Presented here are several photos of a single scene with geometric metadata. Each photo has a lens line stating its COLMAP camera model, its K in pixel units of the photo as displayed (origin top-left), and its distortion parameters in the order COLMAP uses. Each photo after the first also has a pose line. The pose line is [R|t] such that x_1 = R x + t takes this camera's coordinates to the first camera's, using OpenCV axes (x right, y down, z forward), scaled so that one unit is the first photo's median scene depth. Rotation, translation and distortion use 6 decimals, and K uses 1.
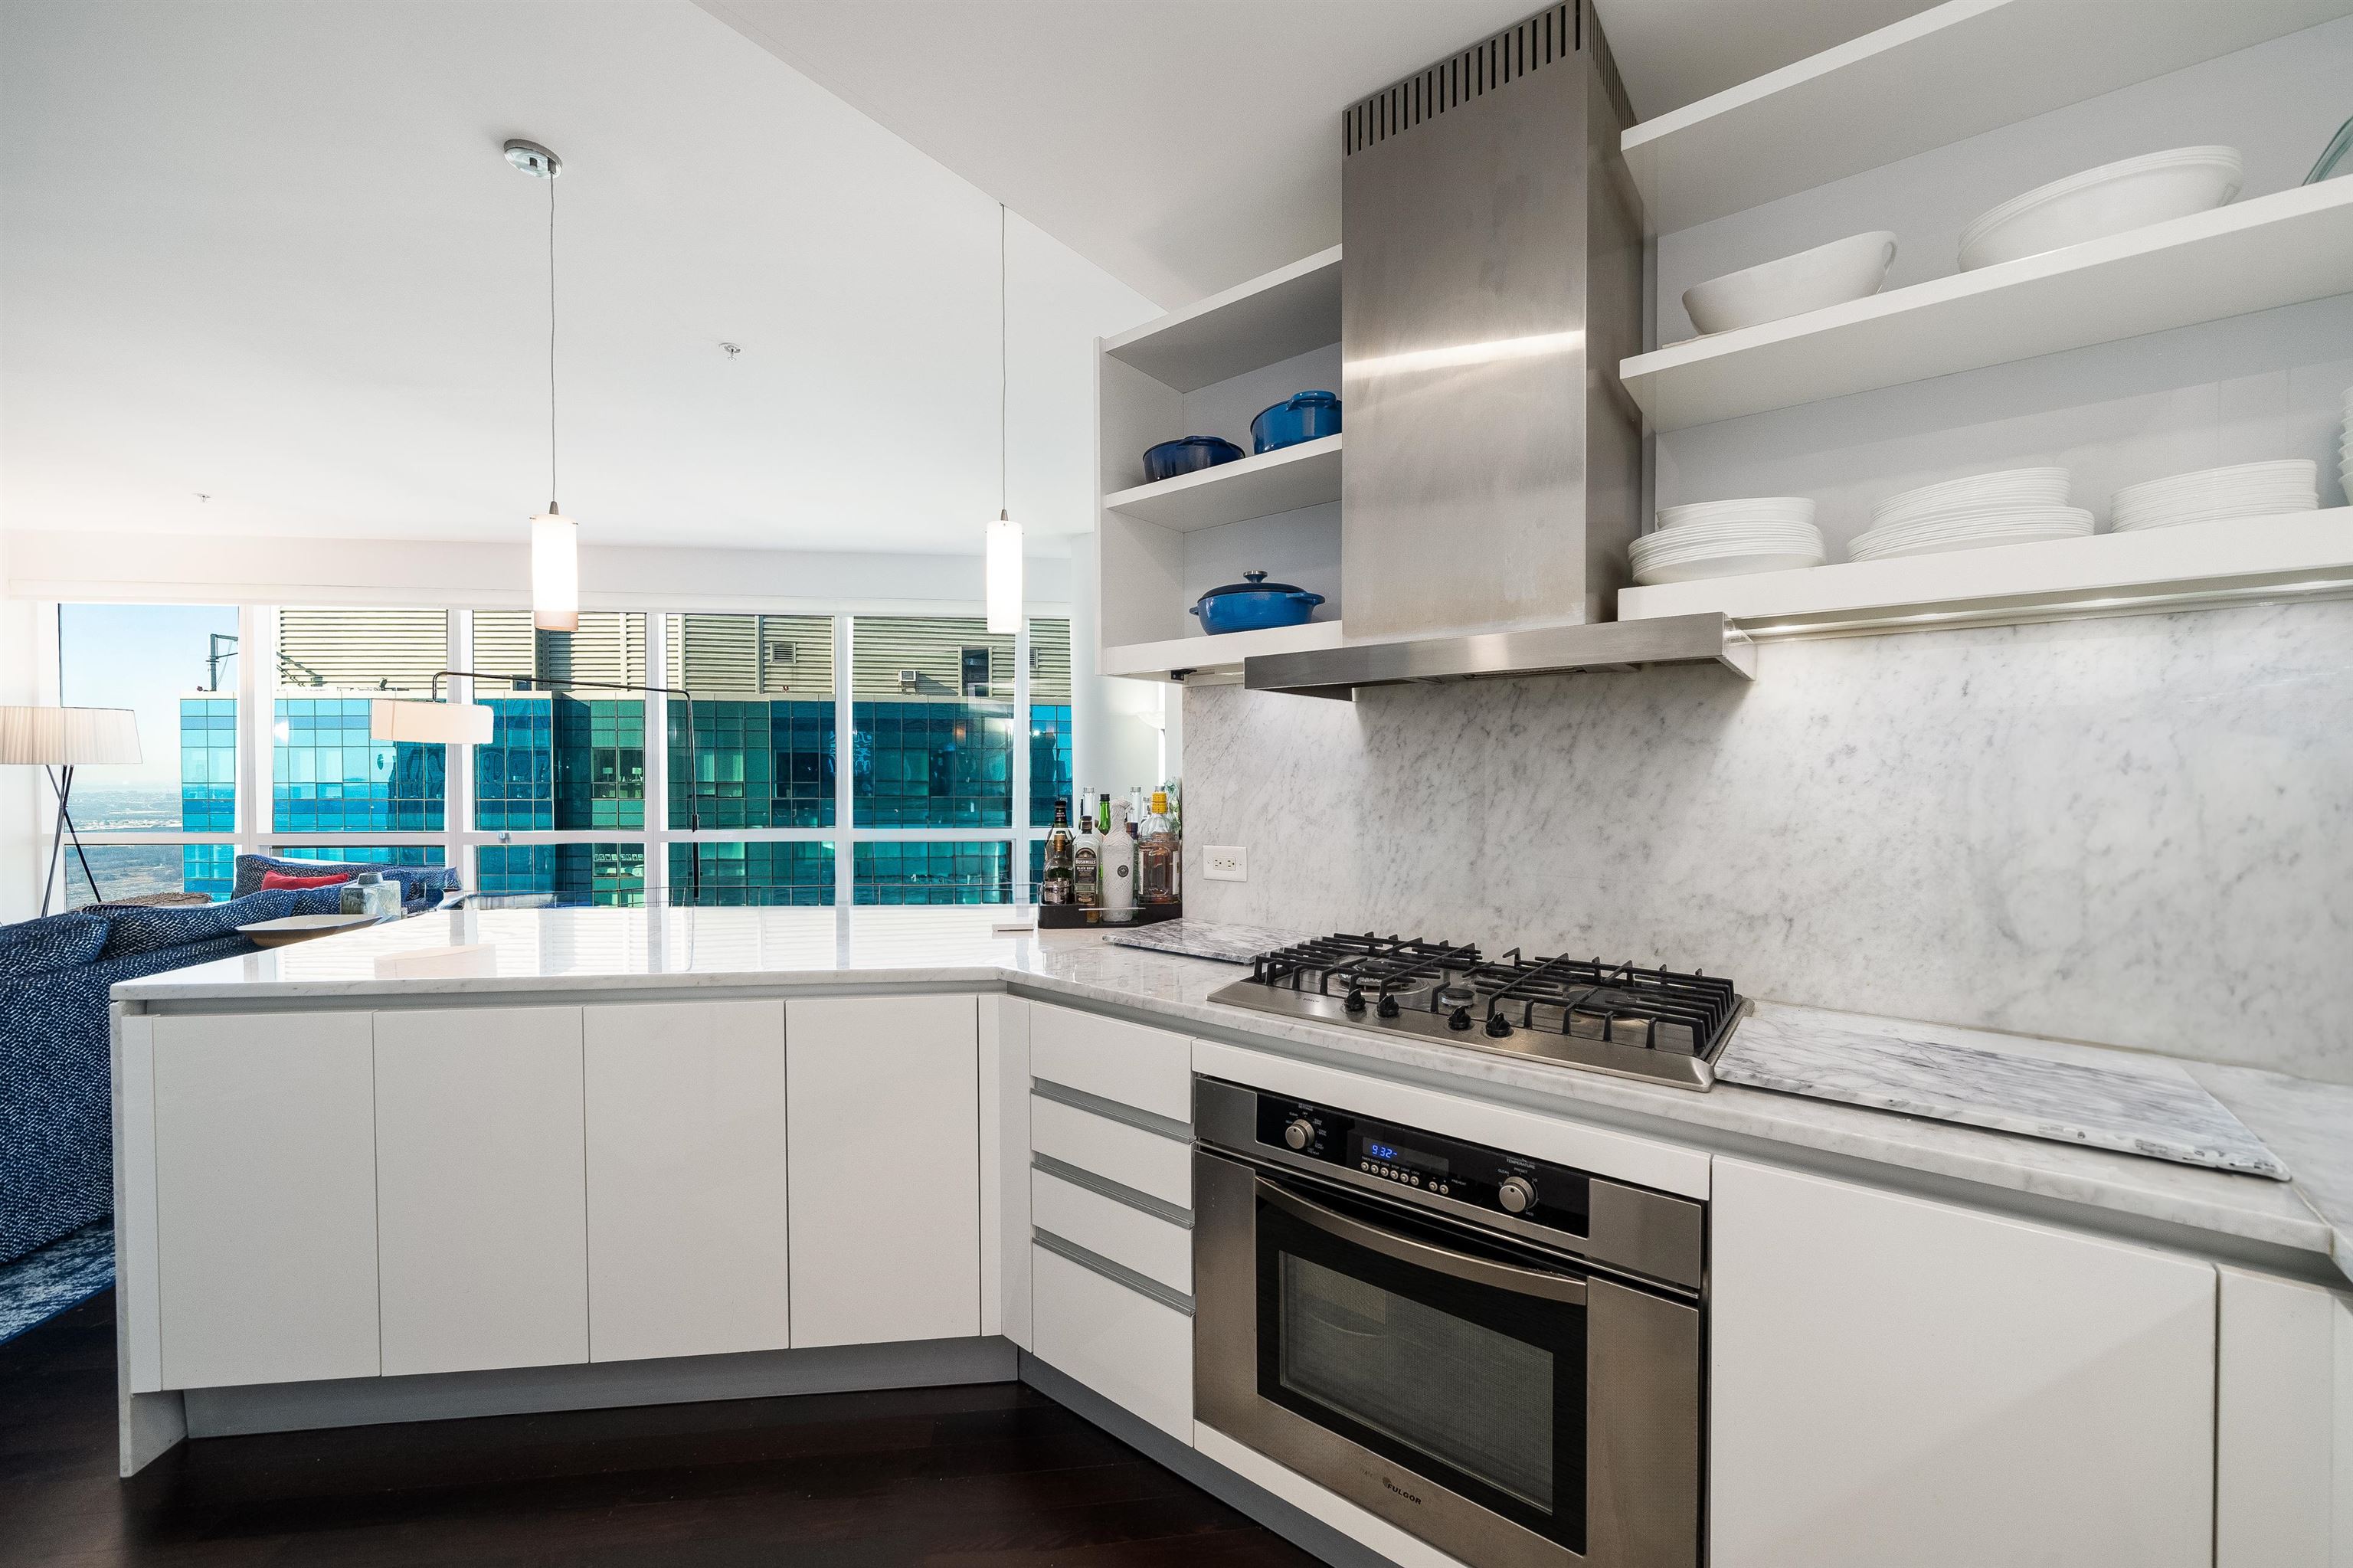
lens RADIAL K [[936.6, 0, 1176.5], [0, 936.6, 784.0], [0, 0, 1]] dist [0.000287, 0.000028]
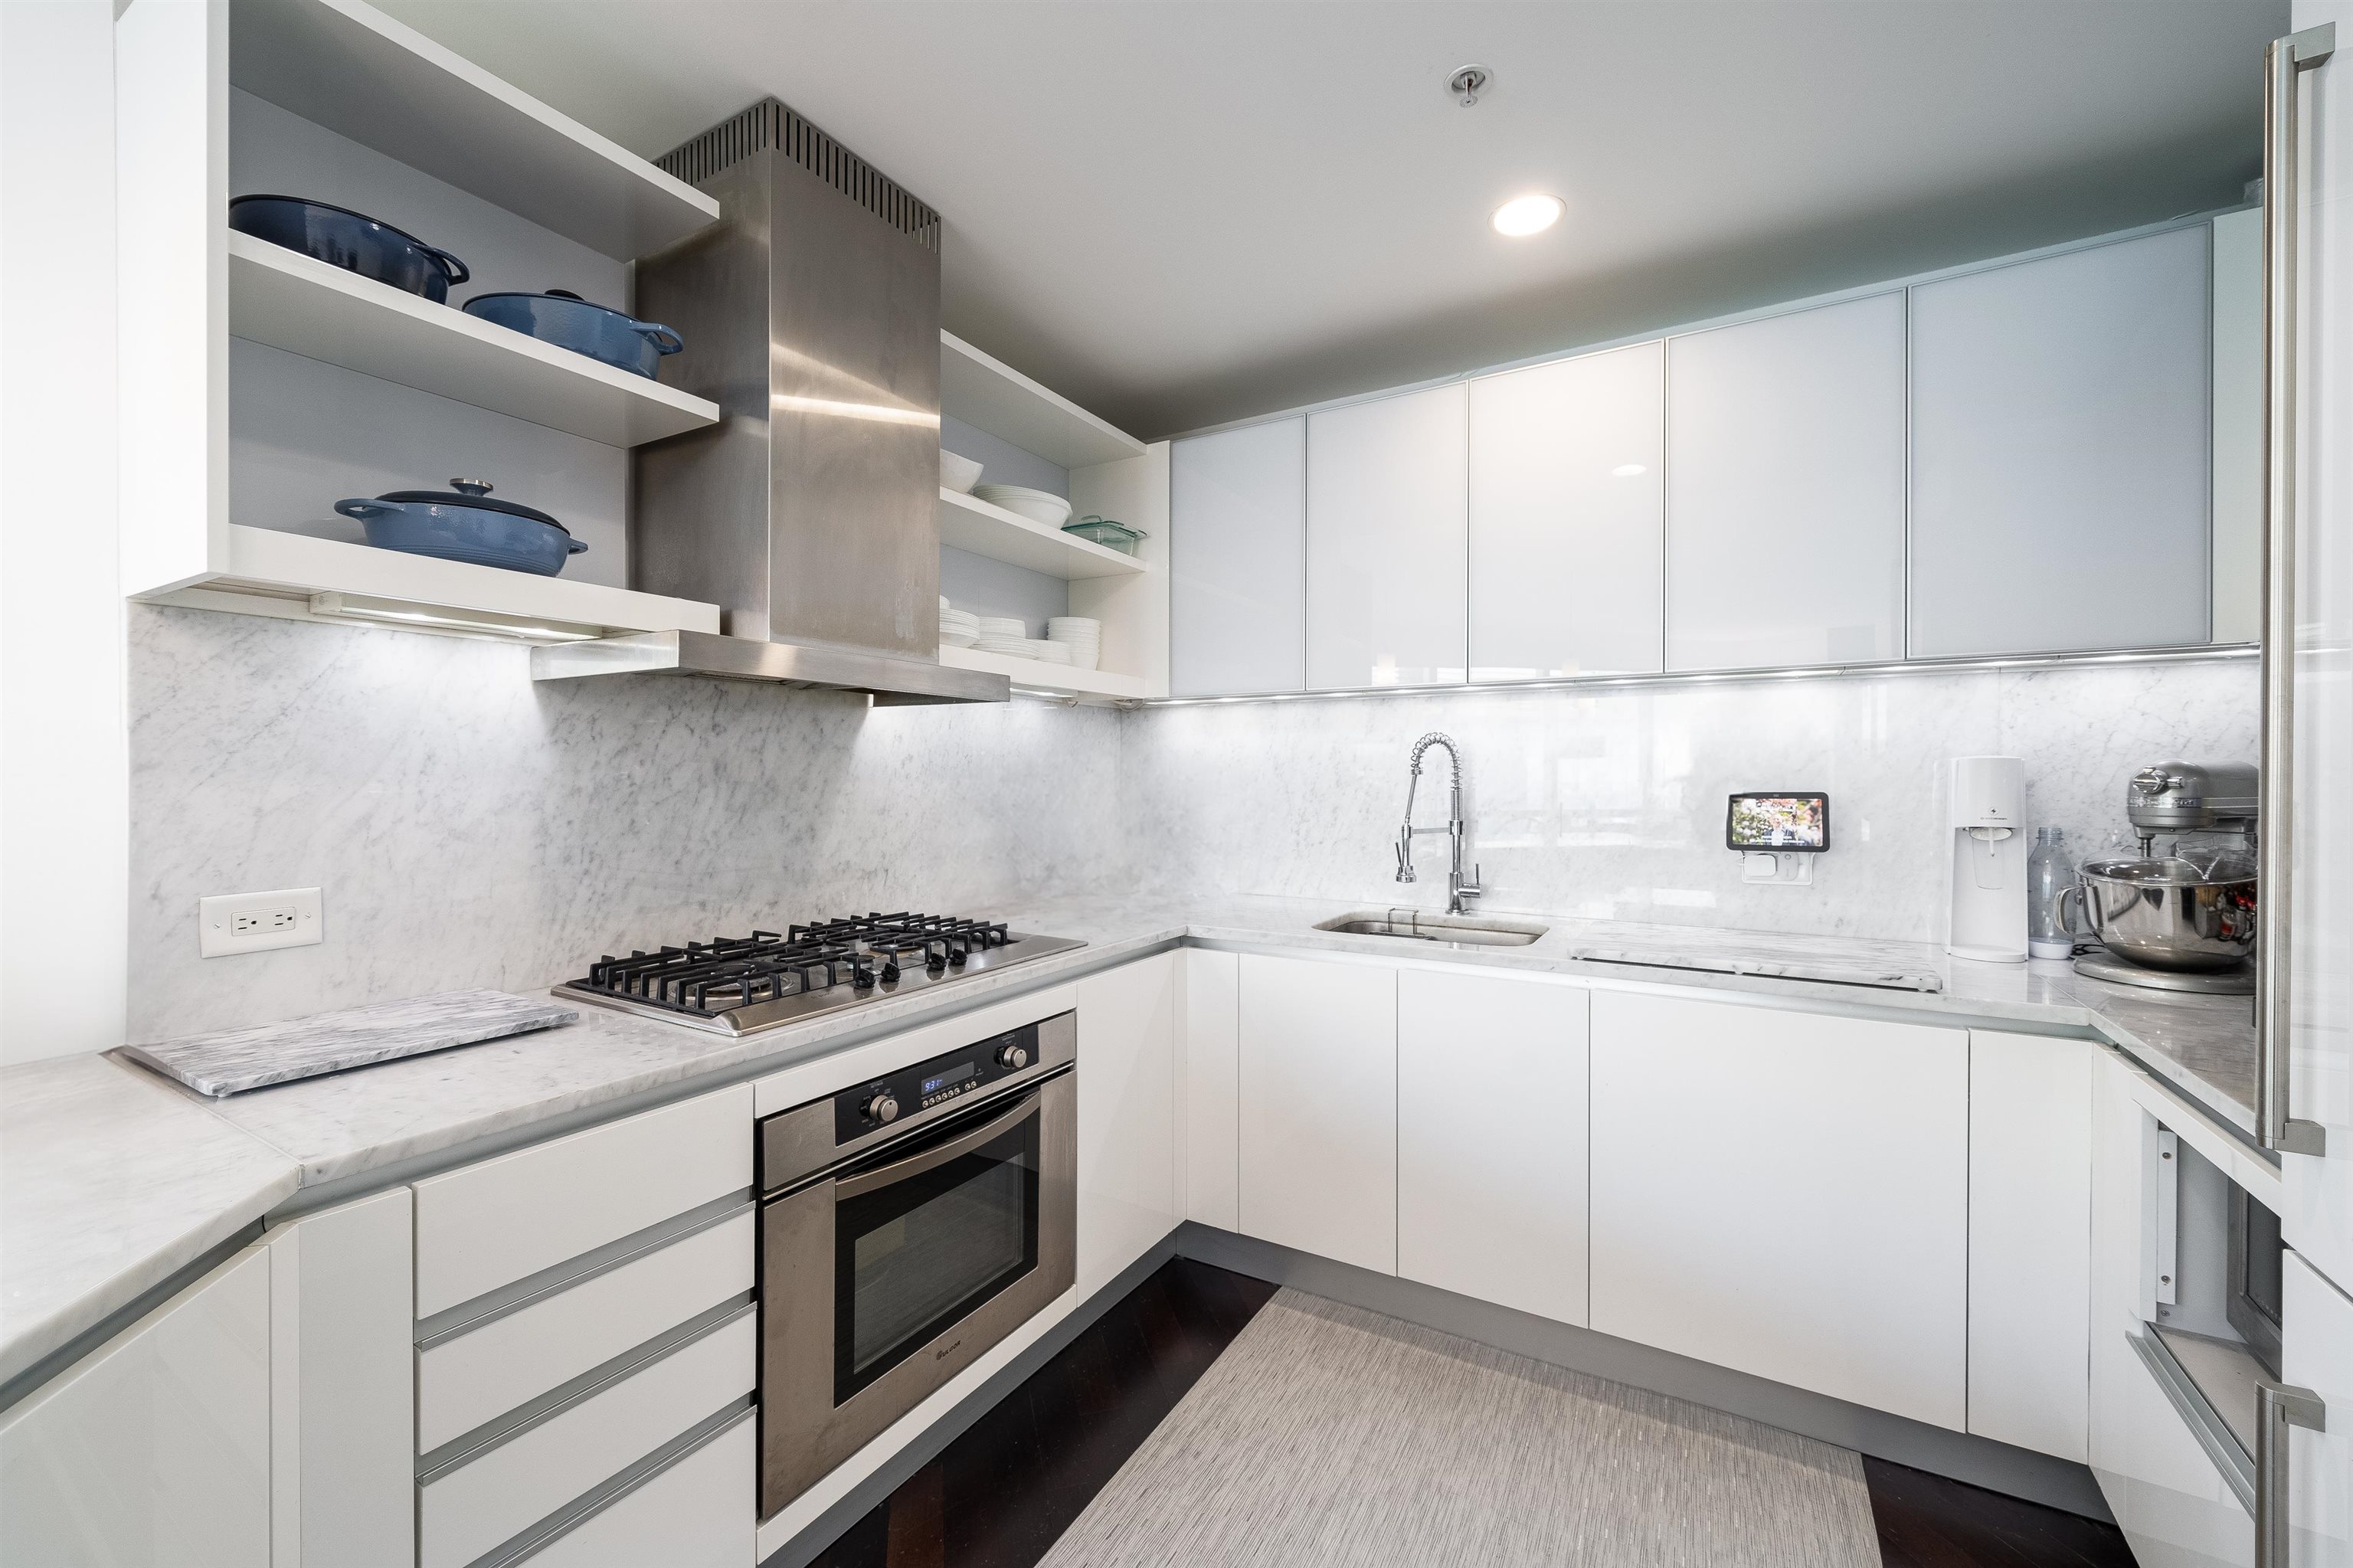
lens RADIAL K [[933.9, 0, 1176.5], [0, 933.9, 784.0], [0, 0, 1]] dist [-0.001478, -0.000113]
pose [[-0.139081, -0.005512, 0.990266, -0.751000], [0.012322, 0.999897, 0.007296, 0.002025], [-0.990204, 0.013217, -0.138999, 0.637027]]
